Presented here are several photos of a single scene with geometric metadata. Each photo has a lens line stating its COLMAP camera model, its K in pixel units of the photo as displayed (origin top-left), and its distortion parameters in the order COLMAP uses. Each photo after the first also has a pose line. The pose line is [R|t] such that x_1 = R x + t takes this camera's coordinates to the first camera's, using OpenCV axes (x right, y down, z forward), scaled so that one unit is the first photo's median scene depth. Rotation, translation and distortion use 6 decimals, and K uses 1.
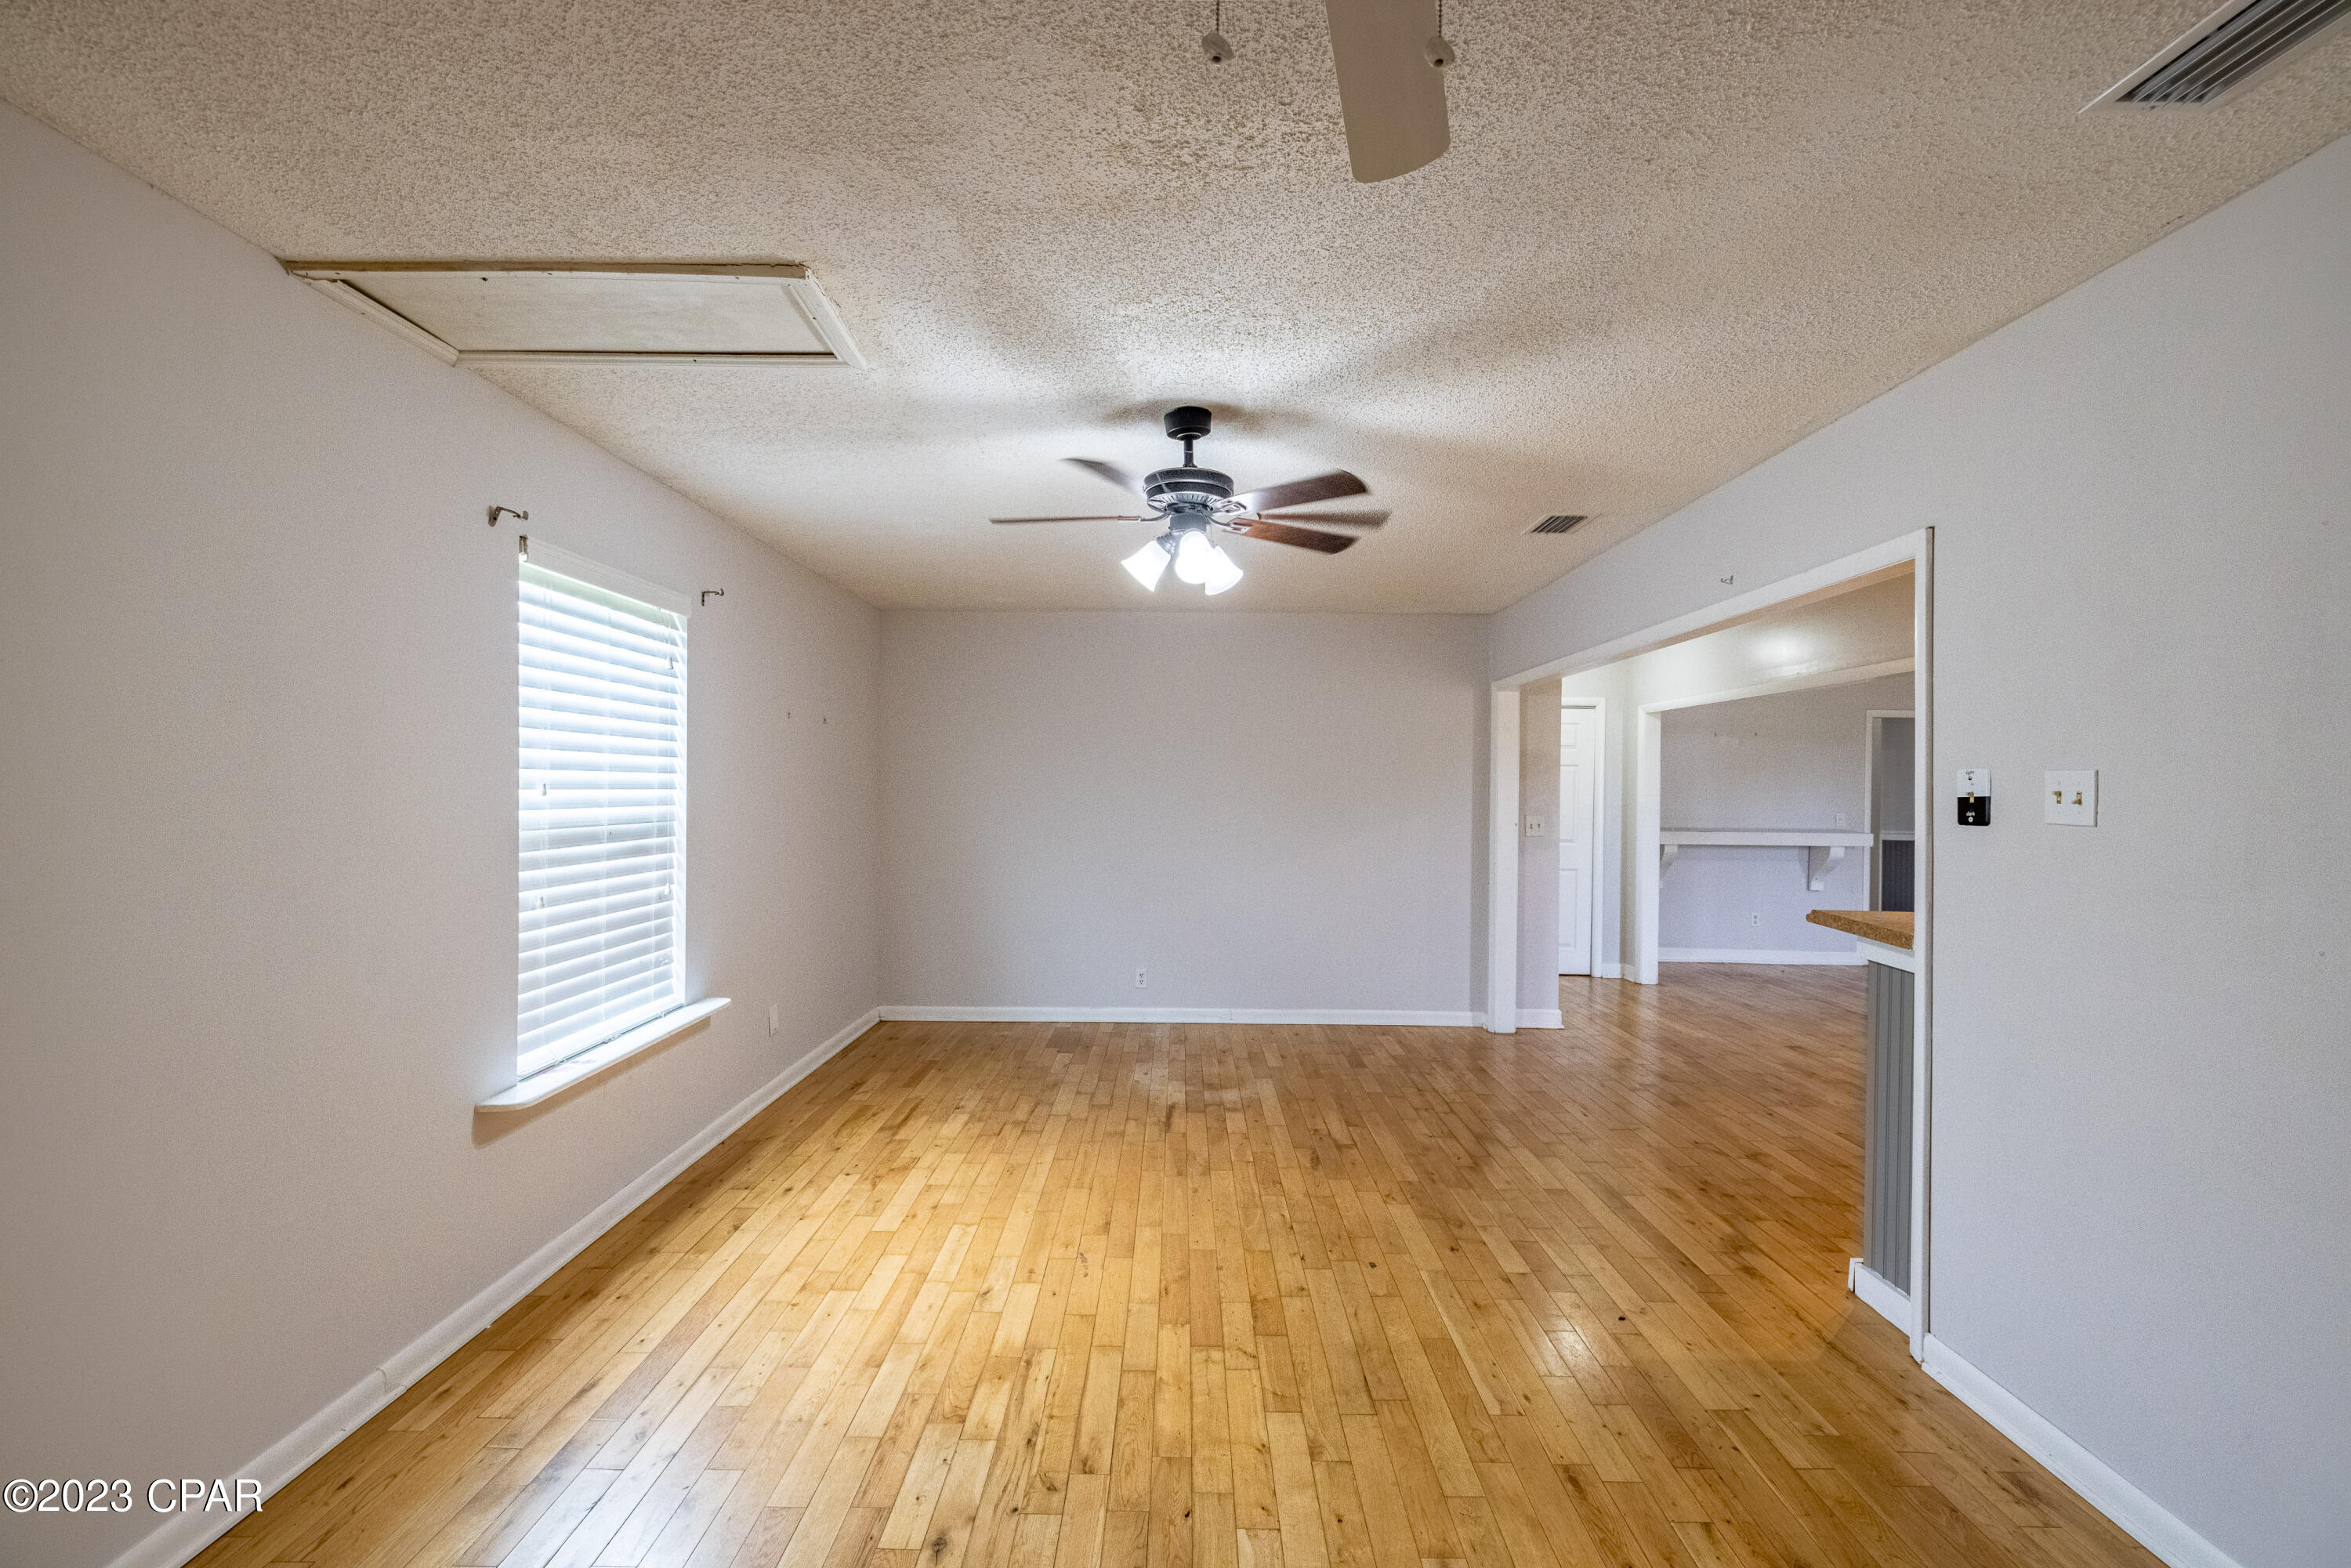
lens RADIAL K [[980.3, 0, 1185.7], [0, 980.3, 790.2], [0, 0, 1]] dist [0.000397, -0.000334]
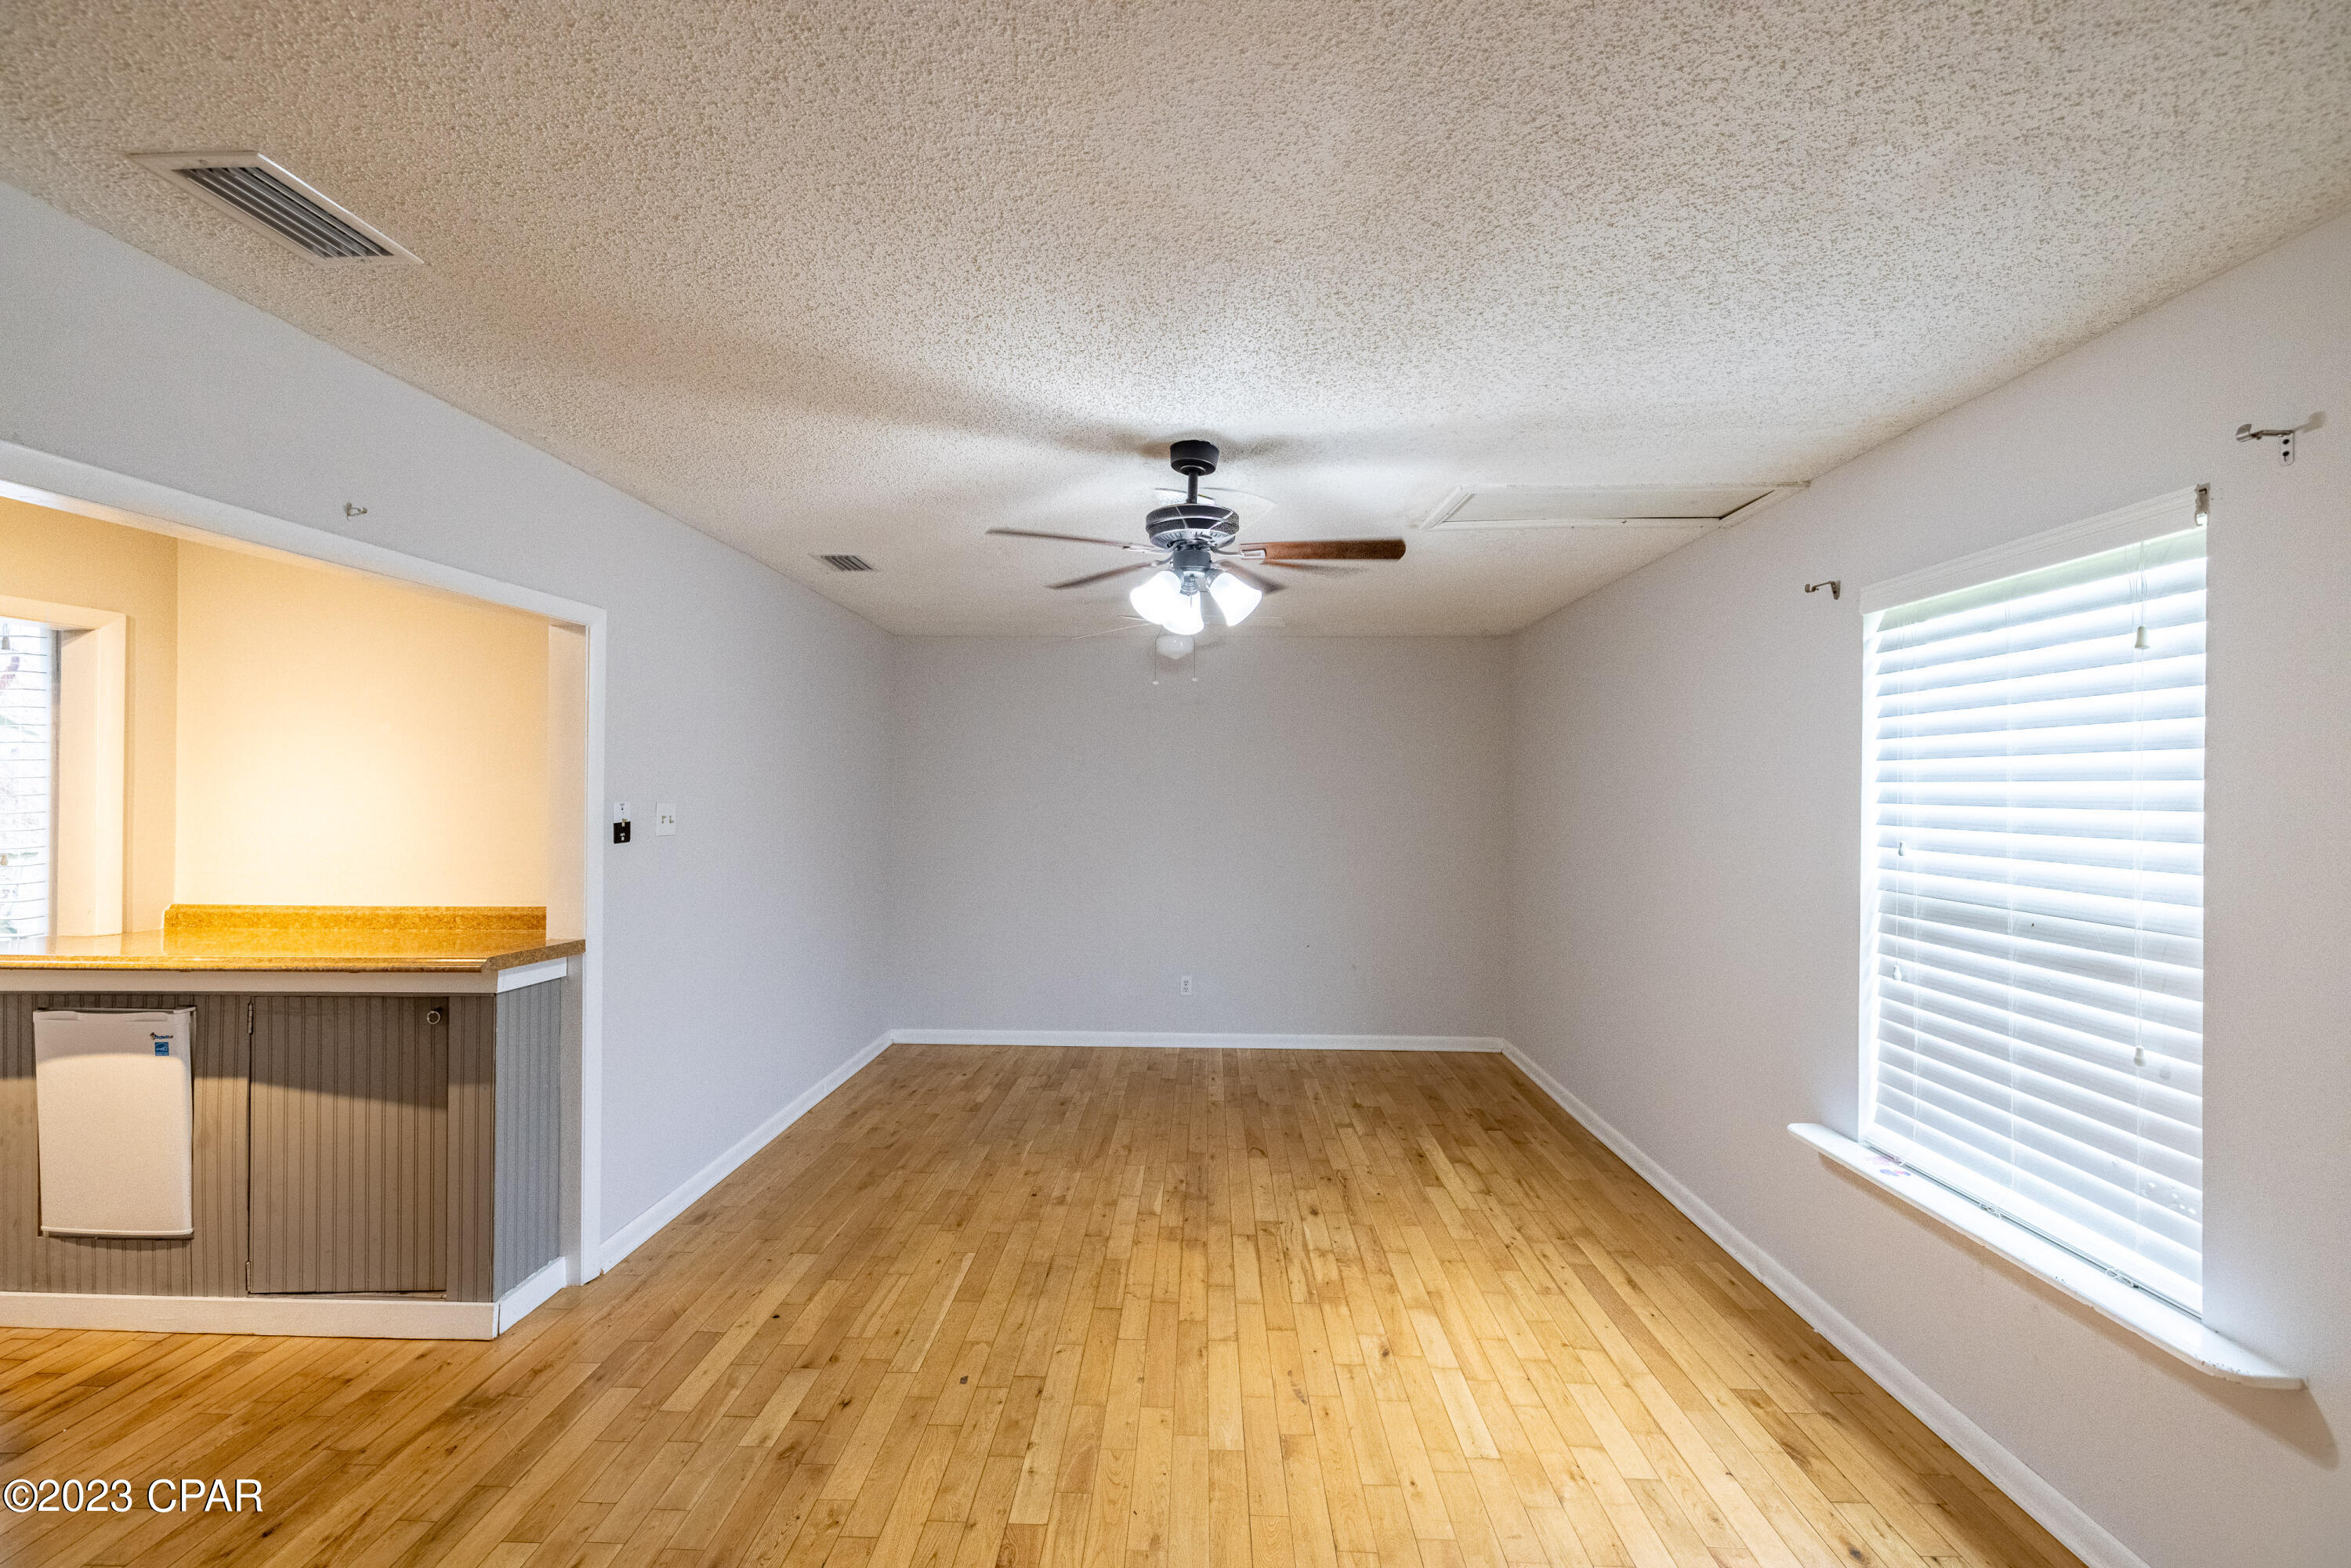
lens RADIAL K [[980.3, 0, 1190.7], [0, 980.3, 799.2], [0, 0, 1]] dist [0.000397, -0.000334]
pose [[-0.999687, -0.017552, 0.017805, -0.018319], [-0.017270, 0.999725, 0.015868, -0.052919], [-0.018078, 0.015555, -0.999716, 2.043848]]
